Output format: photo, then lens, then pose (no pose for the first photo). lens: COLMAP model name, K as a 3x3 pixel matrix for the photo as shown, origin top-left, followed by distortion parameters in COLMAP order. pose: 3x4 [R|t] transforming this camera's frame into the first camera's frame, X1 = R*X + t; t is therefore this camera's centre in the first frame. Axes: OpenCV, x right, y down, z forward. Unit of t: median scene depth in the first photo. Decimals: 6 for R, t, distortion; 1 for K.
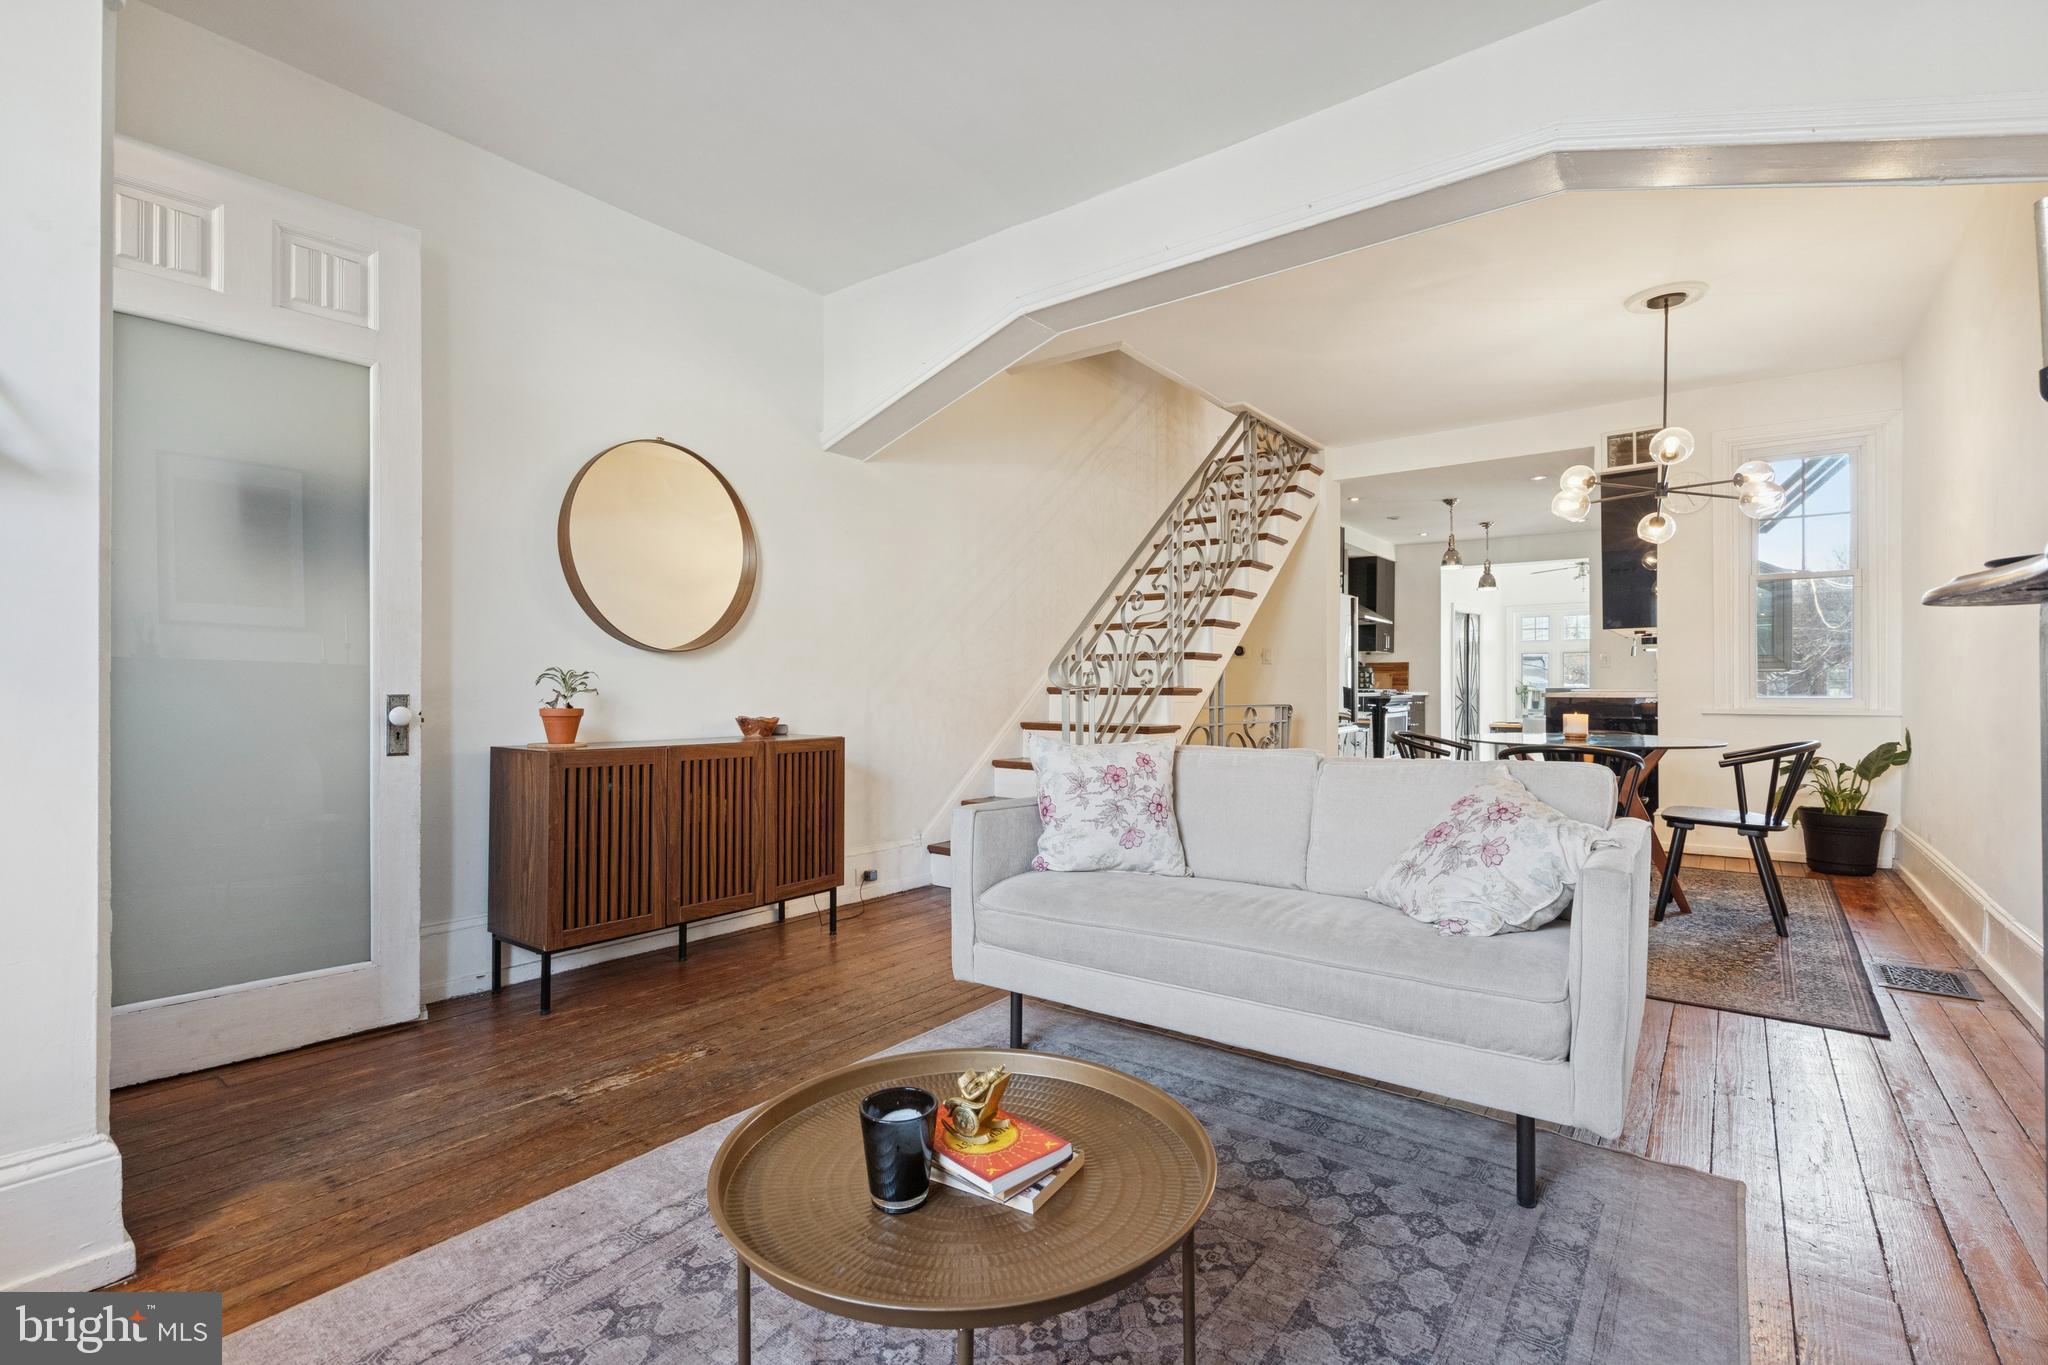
lens RADIAL K [[942.4, 0, 1045.5], [0, 942.4, 679.3], [0, 0, 1]] dist [-0.006482, -0.000172]
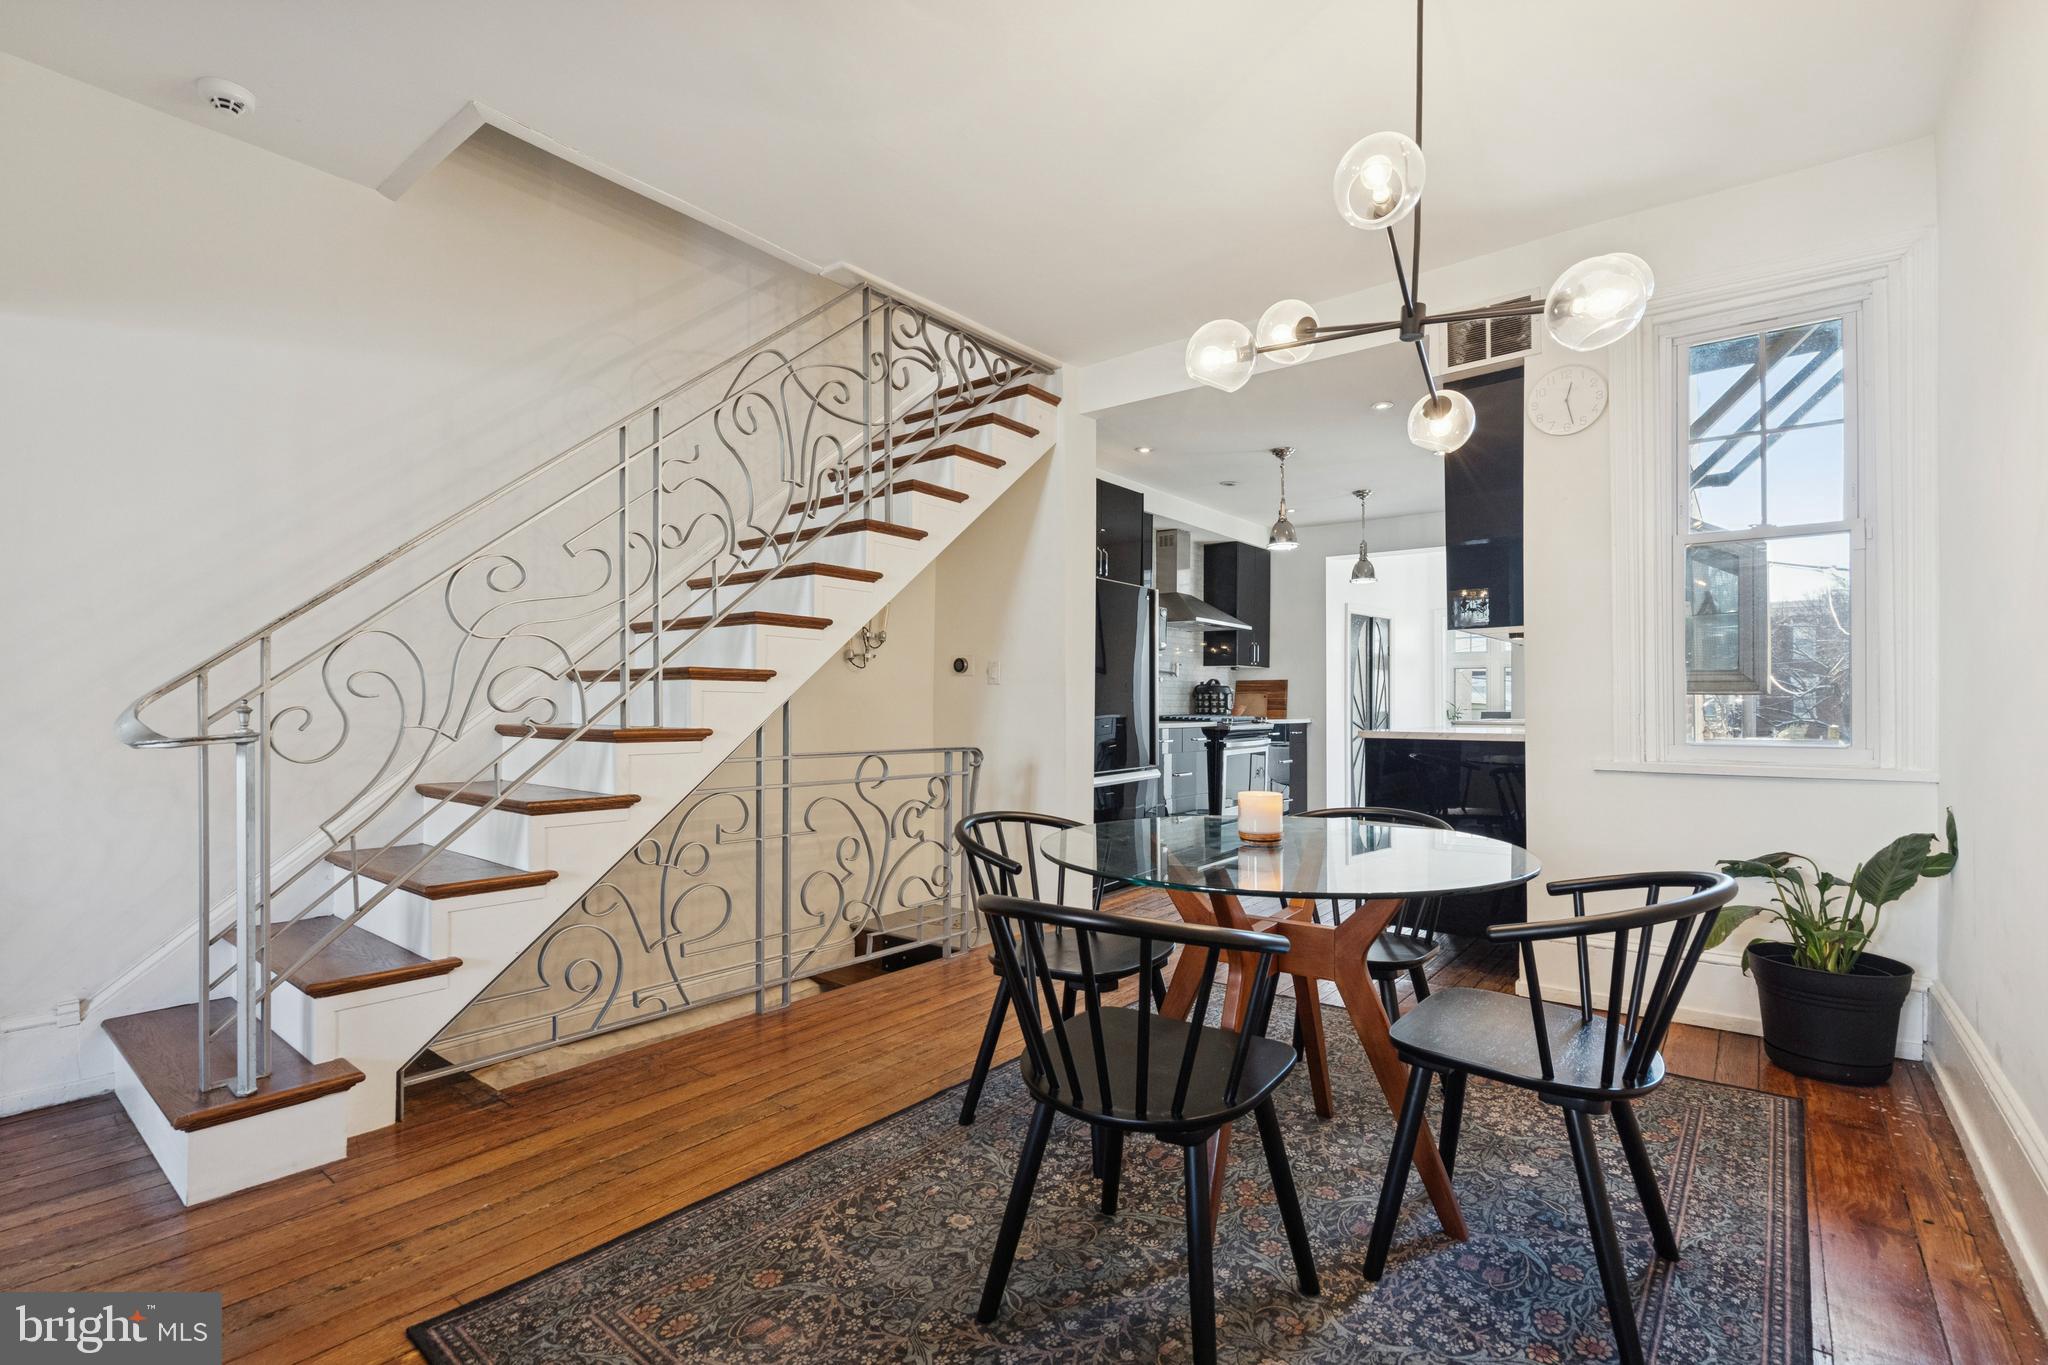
lens RADIAL K [[942.4, 0, 1038.6], [0, 942.4, 689.6], [0, 0, 1]] dist [-0.006482, -0.000172]
pose [[0.999624, -0.000217, -0.027428, 0.401320], [0.000056, 0.999983, -0.005869, -0.011458], [0.027429, 0.005866, 0.999607, 0.437052]]
